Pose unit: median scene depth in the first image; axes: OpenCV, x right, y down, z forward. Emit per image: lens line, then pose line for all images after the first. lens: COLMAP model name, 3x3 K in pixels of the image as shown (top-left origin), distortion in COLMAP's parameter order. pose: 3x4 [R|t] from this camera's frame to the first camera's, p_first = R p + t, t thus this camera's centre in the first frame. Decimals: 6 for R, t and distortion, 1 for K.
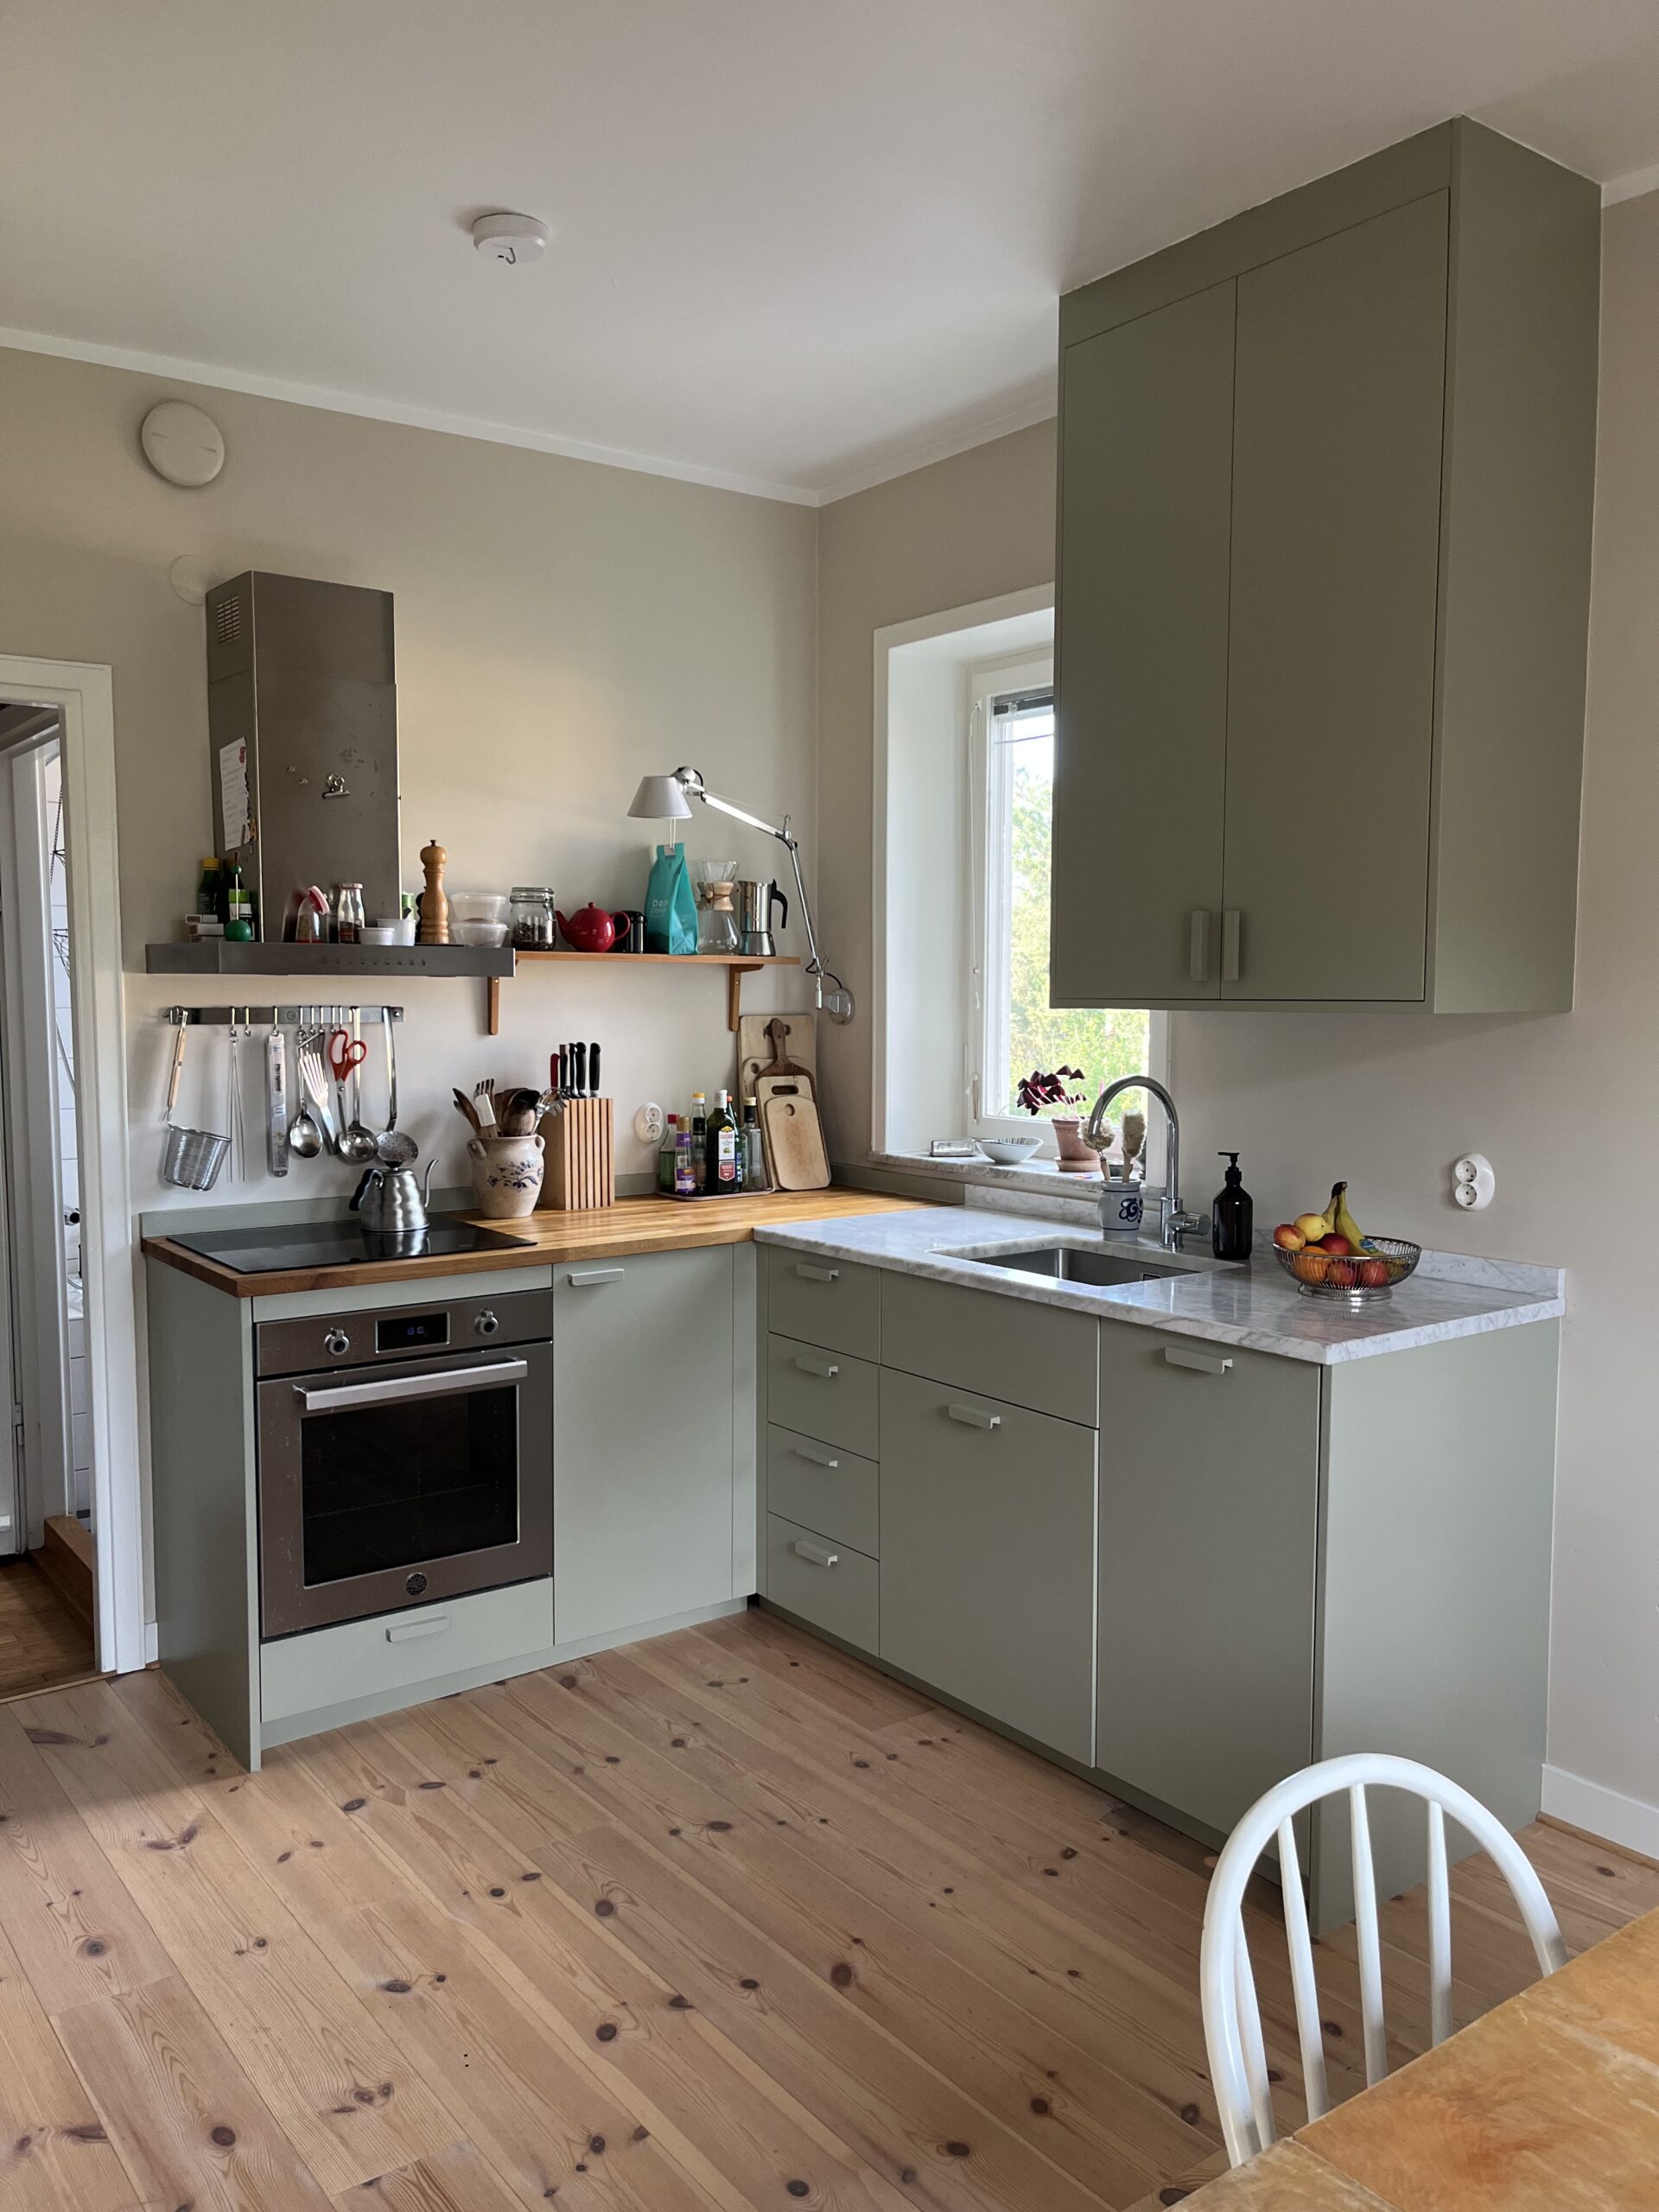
lens RADIAL K [[1671.1, 0, 843.1], [0, 1671.1, 1106.9], [0, 0, 1]] dist [-0.016555, -0.043916]
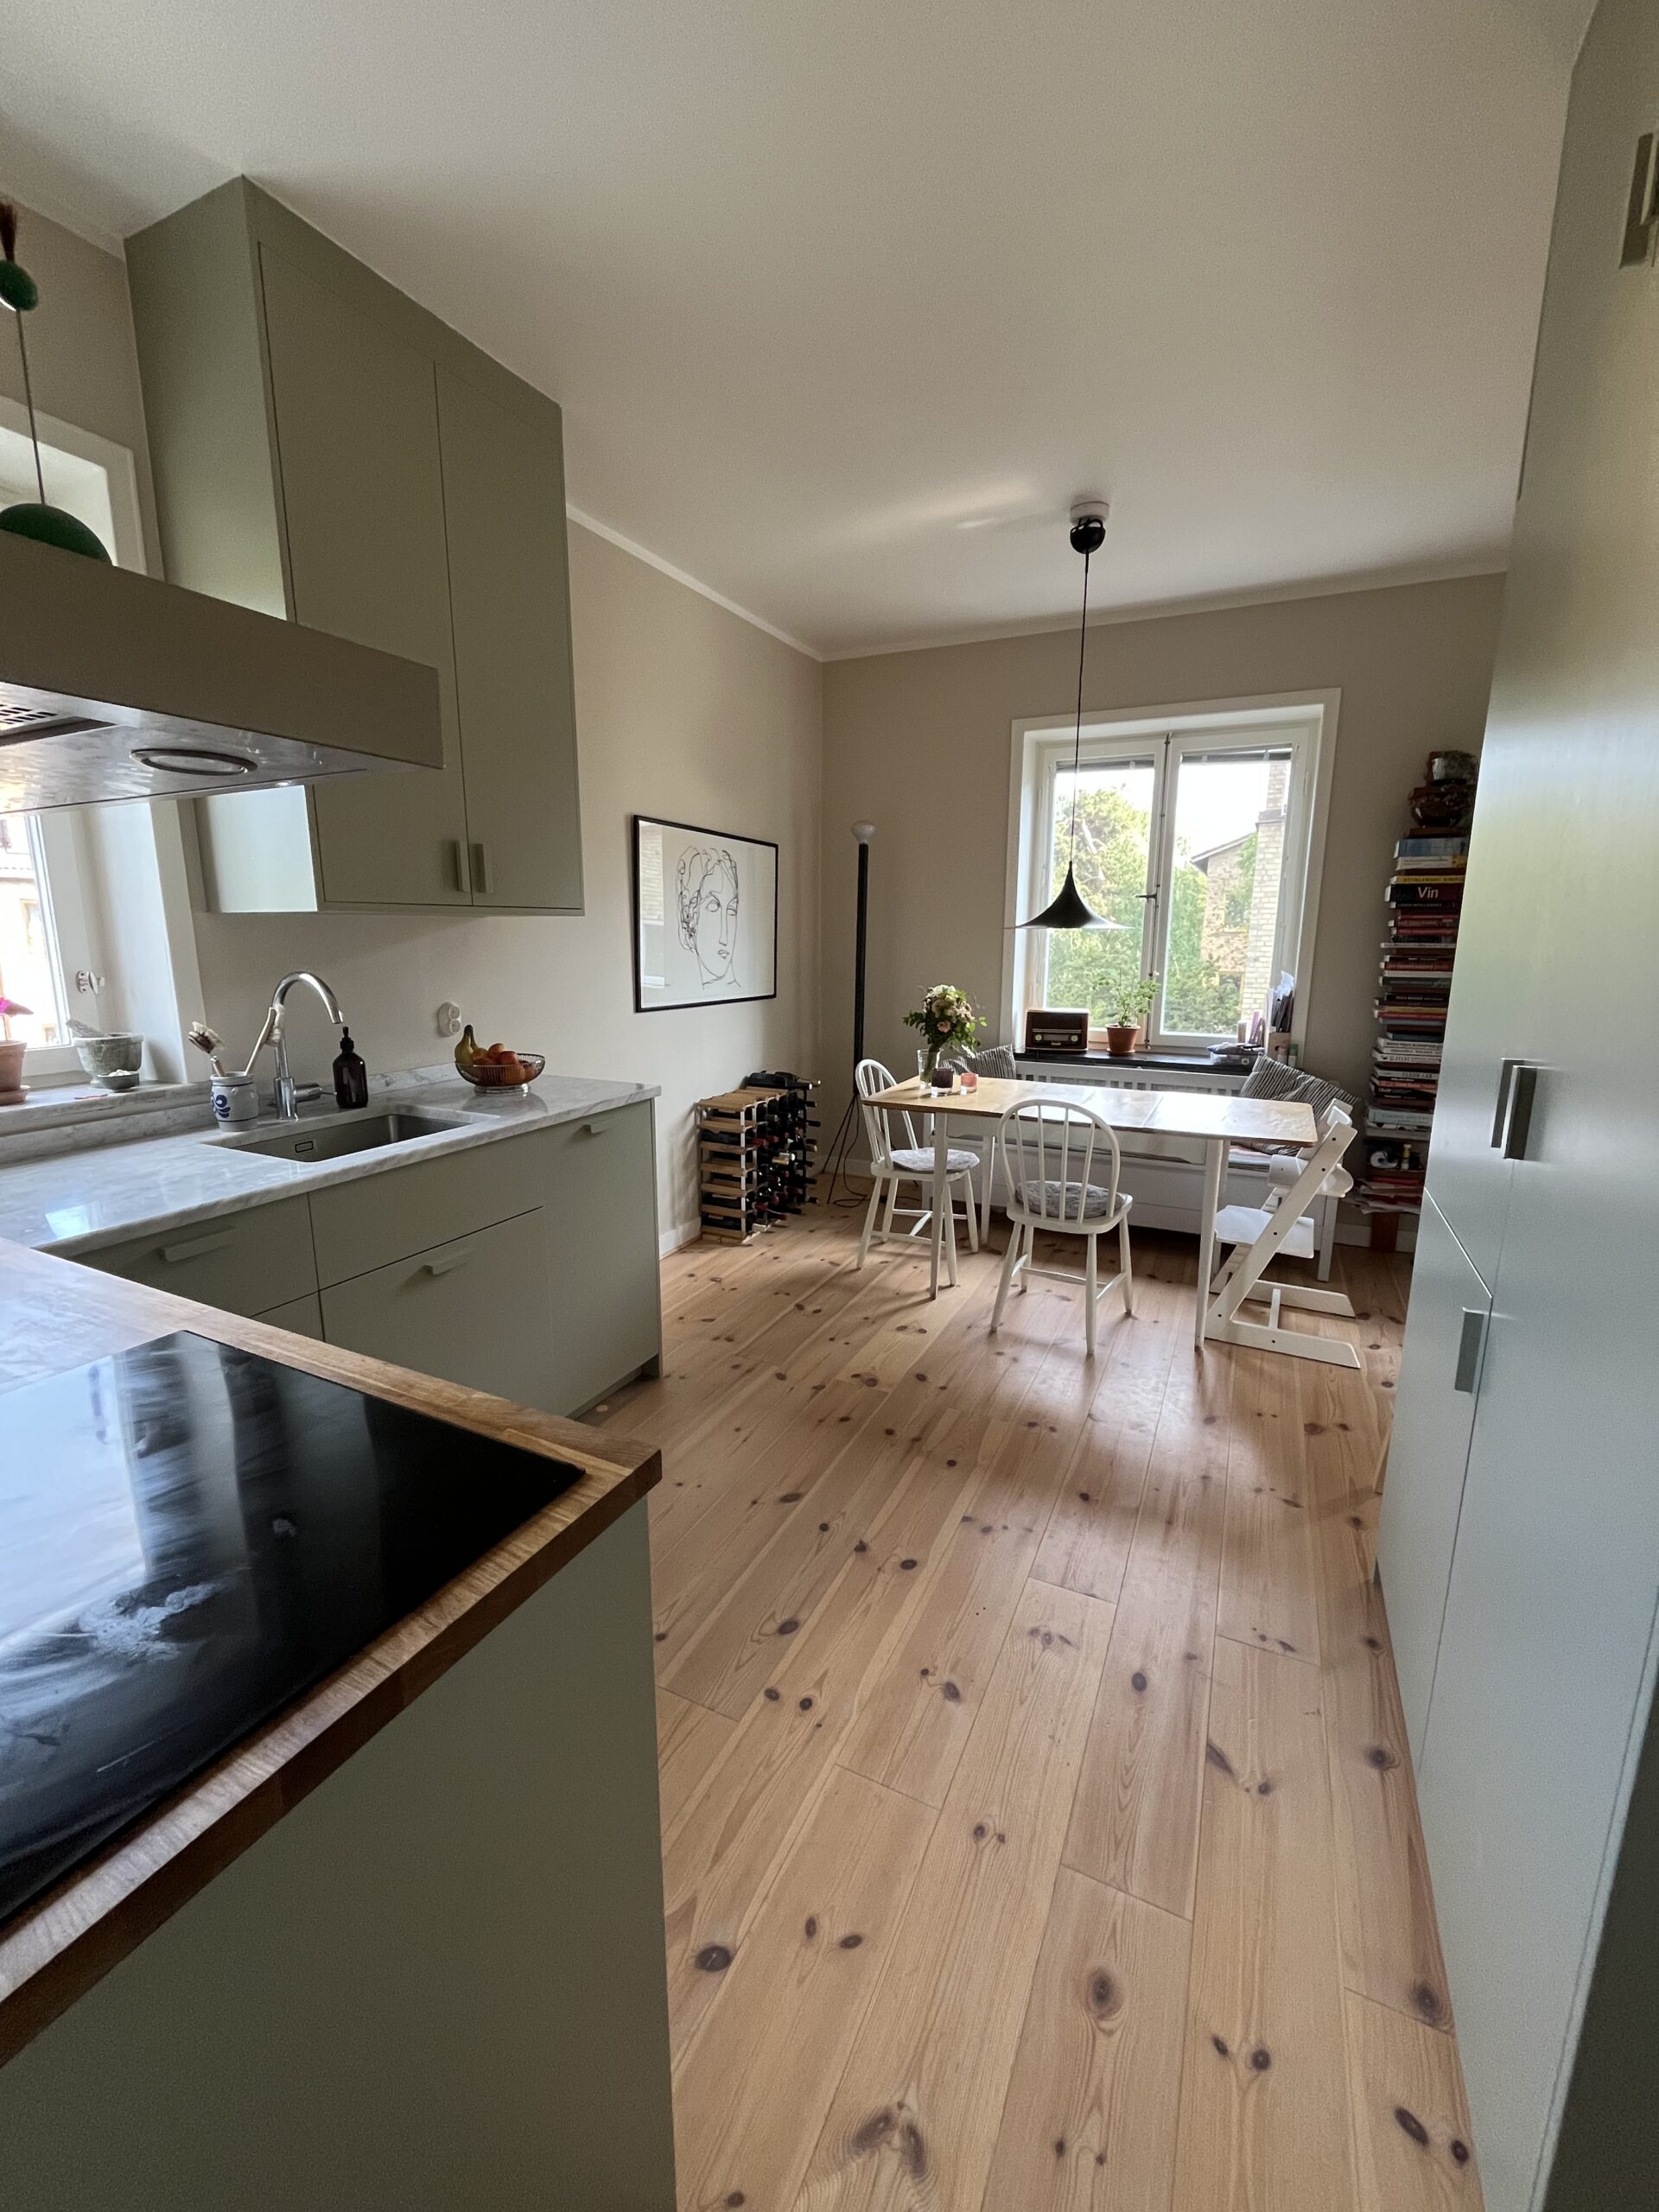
lens RADIAL K [[904.1, 0, 841.7], [0, 904.1, 1098.0], [0, 0, 1]] dist [-0.013506, -0.000834]
pose [[-0.462117, -0.169202, 0.870528, -0.720285], [0.072036, 0.971224, 0.227014, -0.063911], [-0.883888, 0.167617, -0.436630, 1.245807]]
